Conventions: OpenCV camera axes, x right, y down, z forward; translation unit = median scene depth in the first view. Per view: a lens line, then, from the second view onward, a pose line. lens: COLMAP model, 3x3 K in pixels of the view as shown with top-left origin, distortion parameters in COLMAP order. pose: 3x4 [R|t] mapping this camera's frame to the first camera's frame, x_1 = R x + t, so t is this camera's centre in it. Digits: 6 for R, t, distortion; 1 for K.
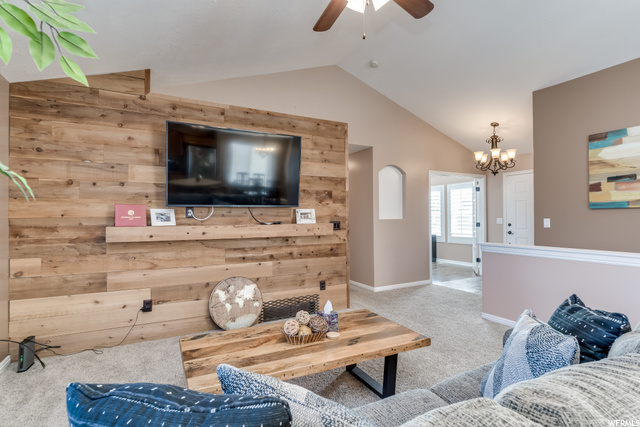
lens RADIAL K [[325.1, 0, 317.8], [0, 325.1, 215.0], [0, 0, 1]] dist [-0.003433, -0.000126]
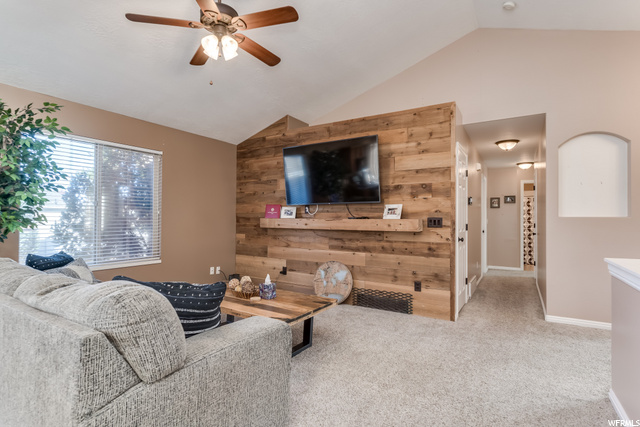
lens RADIAL K [[325.1, 0, 317.8], [0, 325.1, 215.0], [0, 0, 1]] dist [-0.003433, -0.000126]
pose [[0.496734, 0.000653, -0.867903, 0.758714], [-0.003031, 0.999995, -0.000982, 0.016364], [0.867898, 0.003118, 0.496733, 0.323898]]
